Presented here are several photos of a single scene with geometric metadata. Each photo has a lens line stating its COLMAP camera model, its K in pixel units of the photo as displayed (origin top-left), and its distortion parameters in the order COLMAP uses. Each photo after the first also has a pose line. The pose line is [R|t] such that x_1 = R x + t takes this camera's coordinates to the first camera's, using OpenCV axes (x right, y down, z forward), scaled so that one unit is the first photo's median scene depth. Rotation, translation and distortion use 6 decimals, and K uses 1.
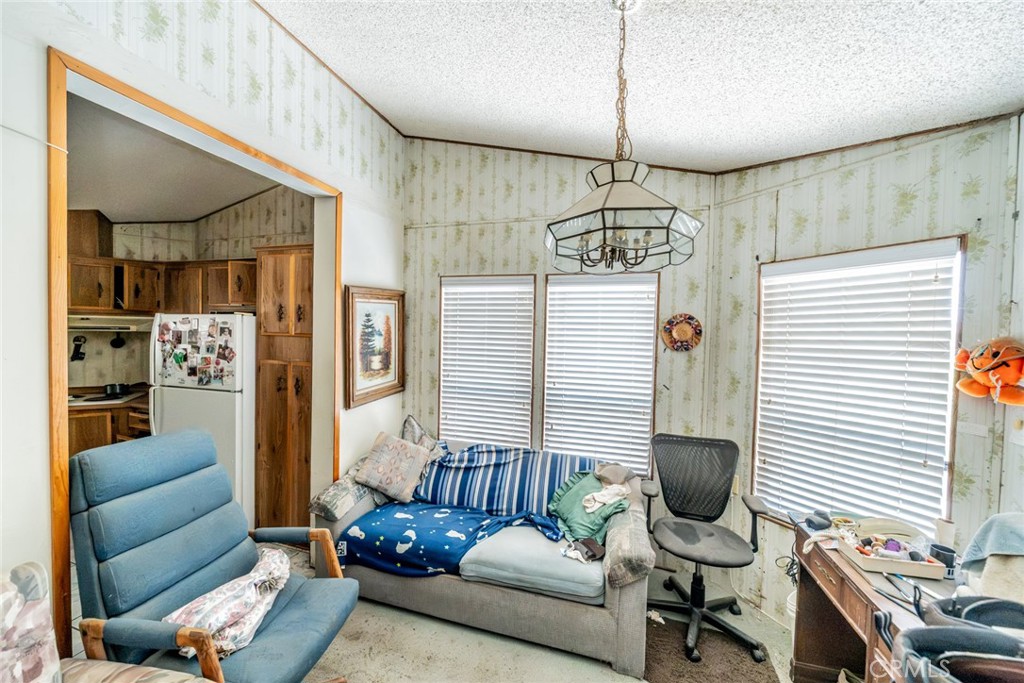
lens RADIAL K [[349.3, 0, 514.6], [0, 349.3, 335.7], [0, 0, 1]] dist [-0.000068, -0.000002]
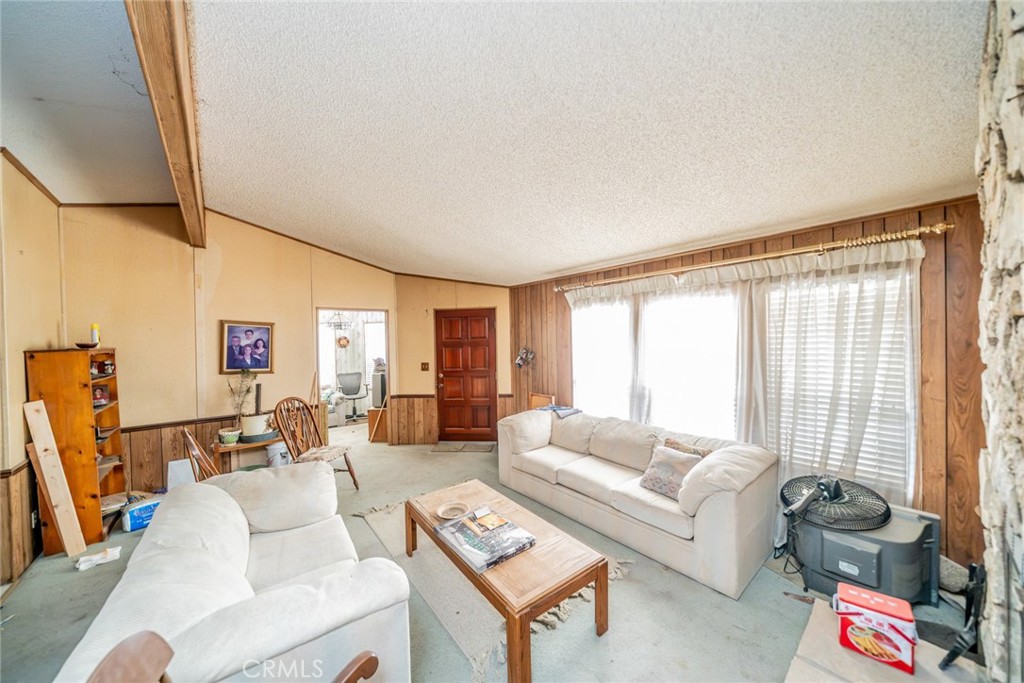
lens RADIAL K [[349.3, 0, 514.7], [0, 349.3, 343.0], [0, 0, 1]] dist [-0.000068, -0.000002]
pose [[0.578832, -0.035207, 0.814687, -1.295886], [0.048192, 0.998798, 0.008923, 0.048707], [-0.814022, 0.034096, 0.579833, -2.267538]]
